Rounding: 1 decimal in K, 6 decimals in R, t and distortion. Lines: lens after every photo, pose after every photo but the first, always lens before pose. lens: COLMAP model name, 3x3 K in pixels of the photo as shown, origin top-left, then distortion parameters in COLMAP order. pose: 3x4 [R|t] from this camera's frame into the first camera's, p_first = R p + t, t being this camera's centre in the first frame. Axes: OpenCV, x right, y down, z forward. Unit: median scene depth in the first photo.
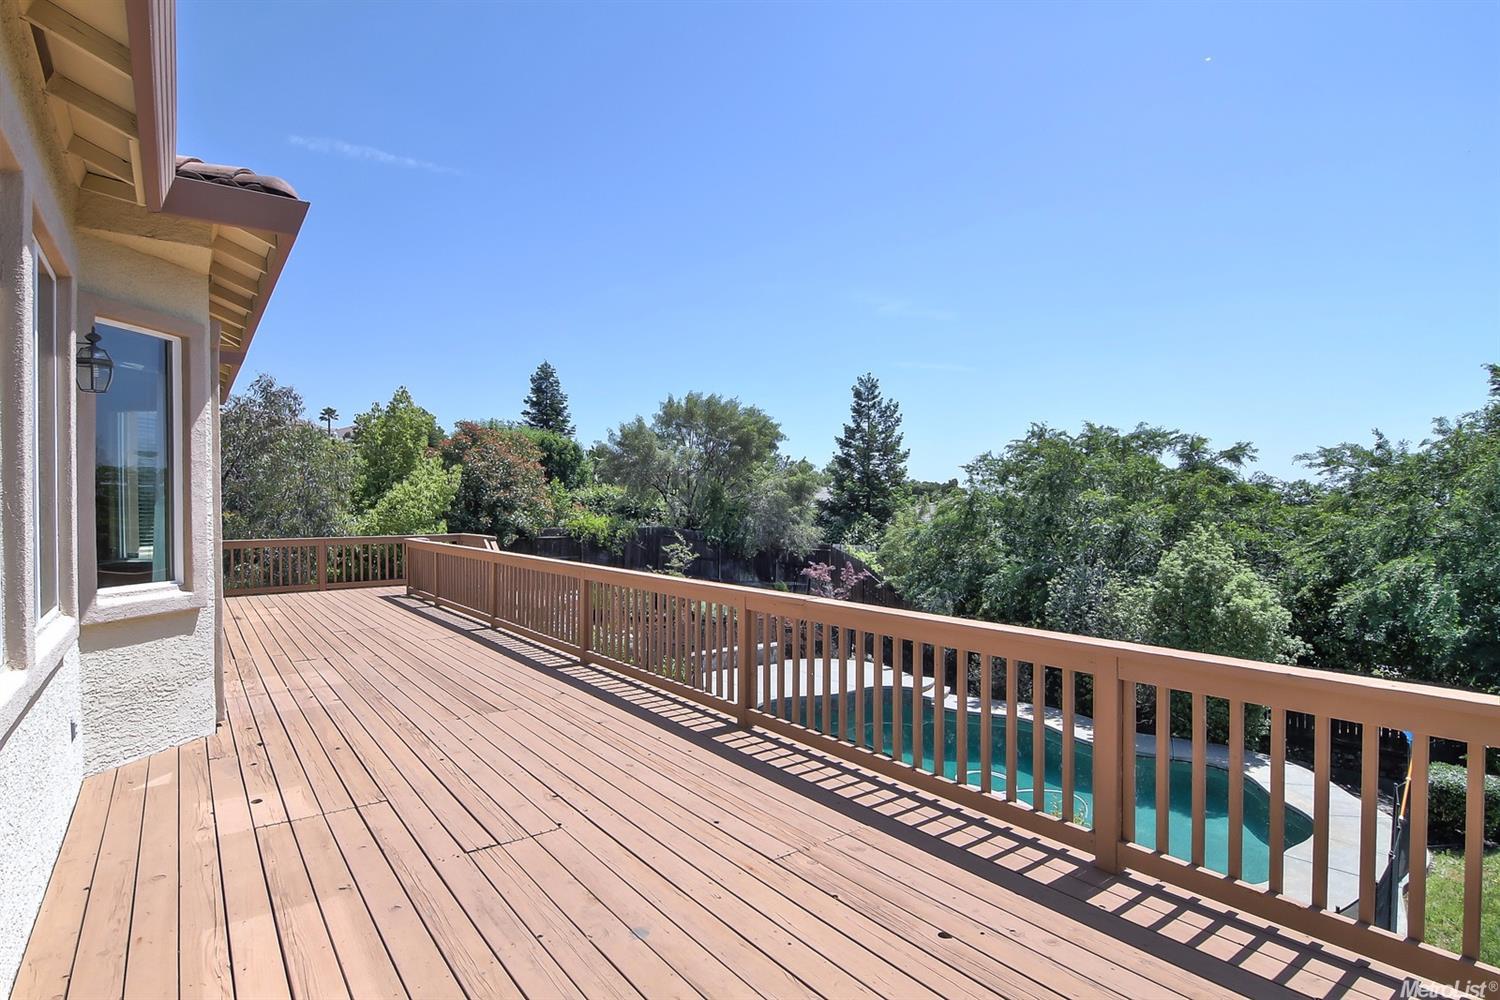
lens RADIAL K [[764.6, 0, 750.8], [0, 764.6, 512.3], [0, 0, 1]] dist [-0.003491, -0.008306]
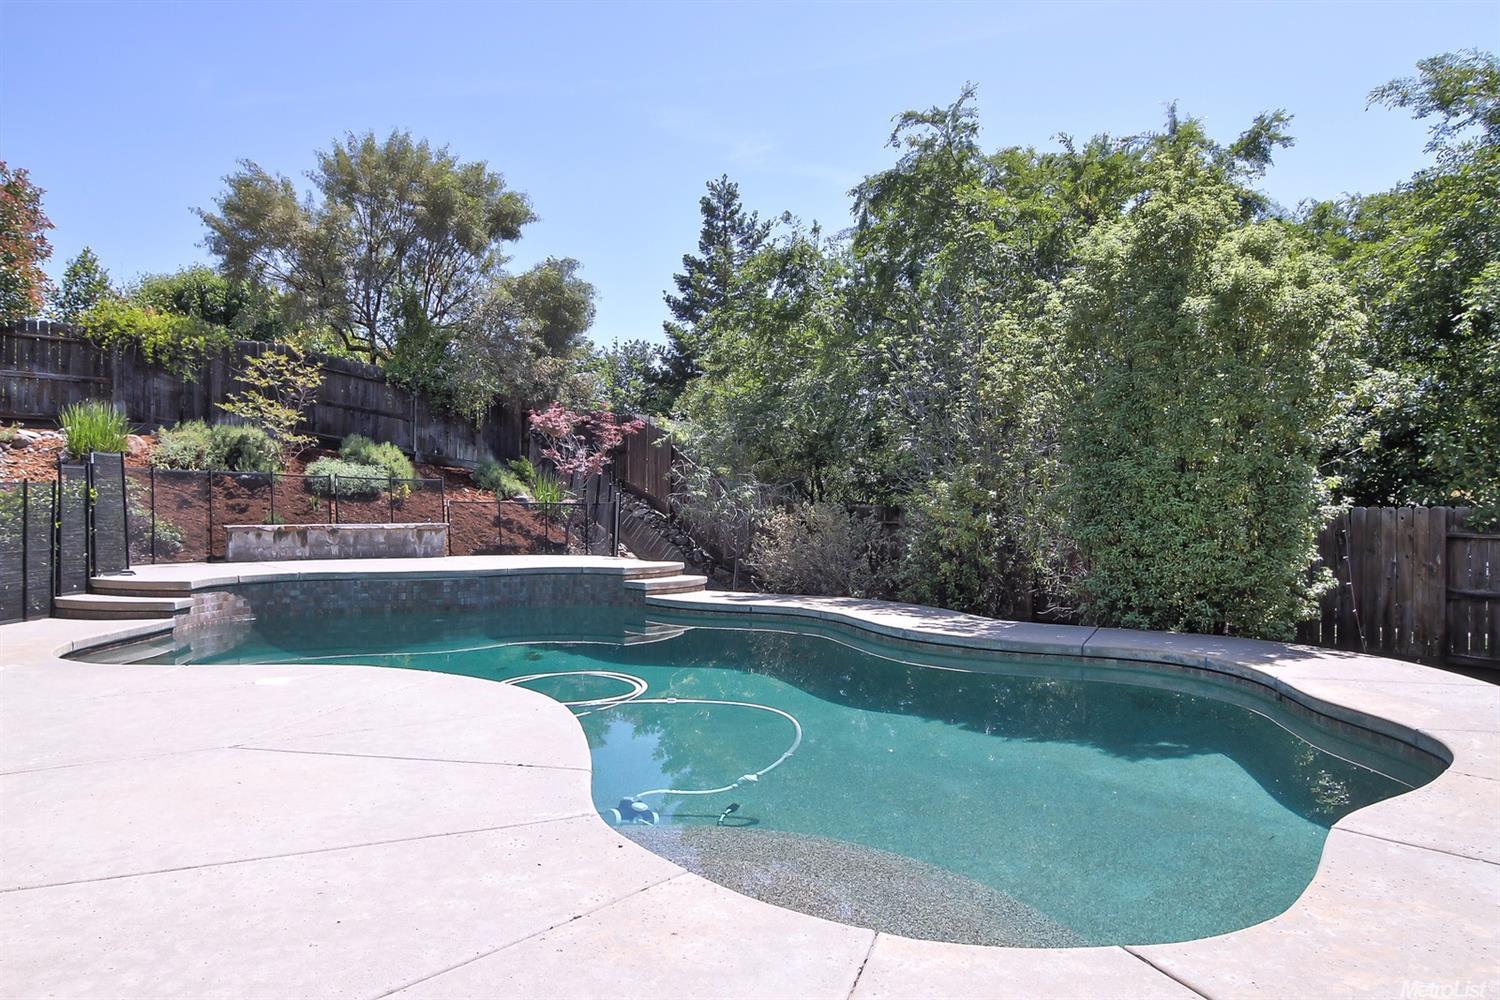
lens RADIAL K [[930.8, 0, 748.7], [0, 930.8, 498.5], [0, 0, 1]] dist [-0.003877, 0.000493]
pose [[0.999479, 0.010001, 0.030686, 0.197177], [-0.009409, 0.999768, -0.019387, 0.137072], [-0.030873, 0.019088, 0.999341, 0.278895]]
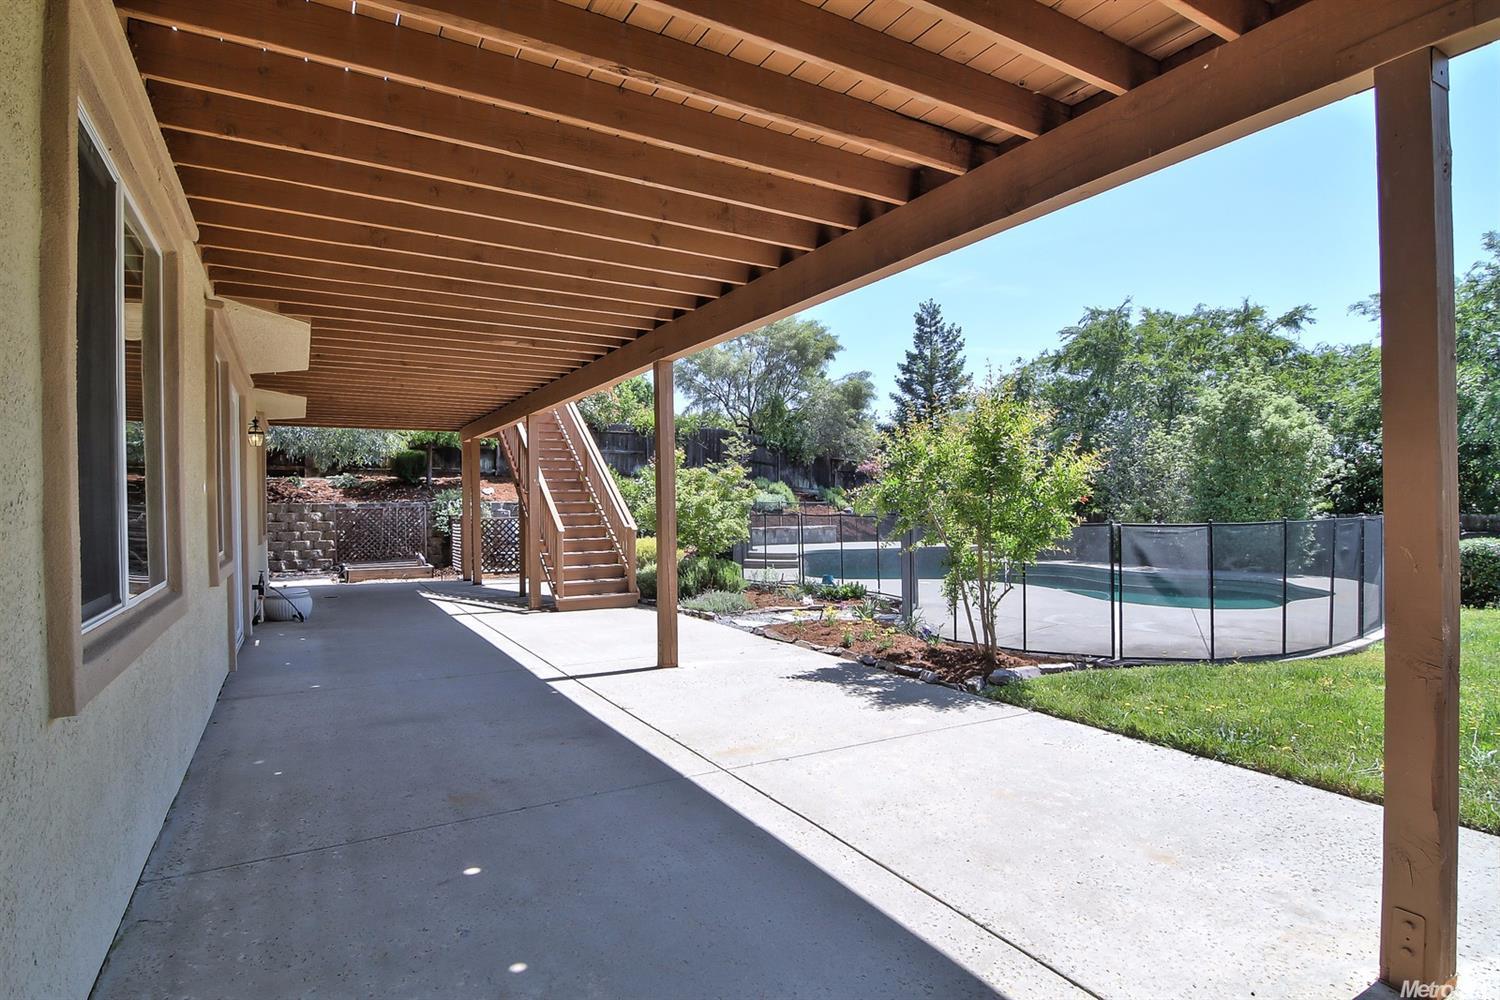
lens RADIAL K [[764.6, 0, 747.0], [0, 764.6, 506.4], [0, 0, 1]] dist [-0.003491, -0.008306]
pose [[0.993219, -0.005063, -0.116146, 0.036899], [0.004236, 0.999964, -0.007367, 0.127049], [0.116179, 0.006825, 0.993205, -0.039983]]
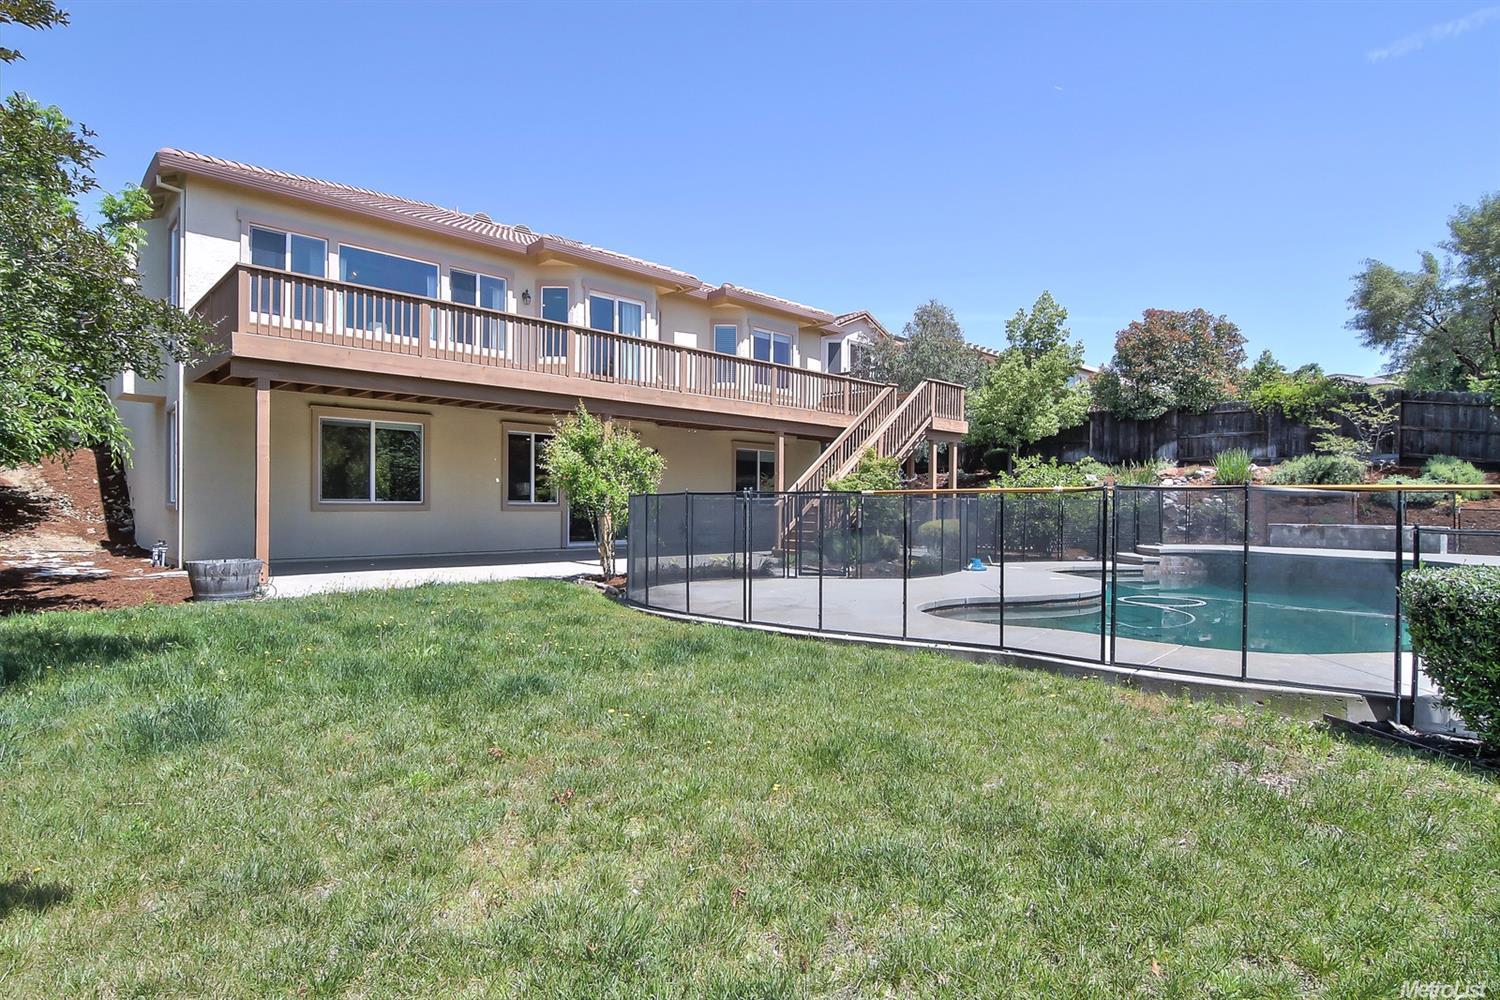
lens RADIAL K [[764.6, 0, 744.6], [0, 764.6, 499.9], [0, 0, 1]] dist [-0.003491, -0.008306]
pose [[0.139283, 0.001658, -0.990251, 0.510097], [-0.019785, 0.999804, -0.001109, 0.133864], [0.990055, 0.019746, 0.139289, 0.250607]]
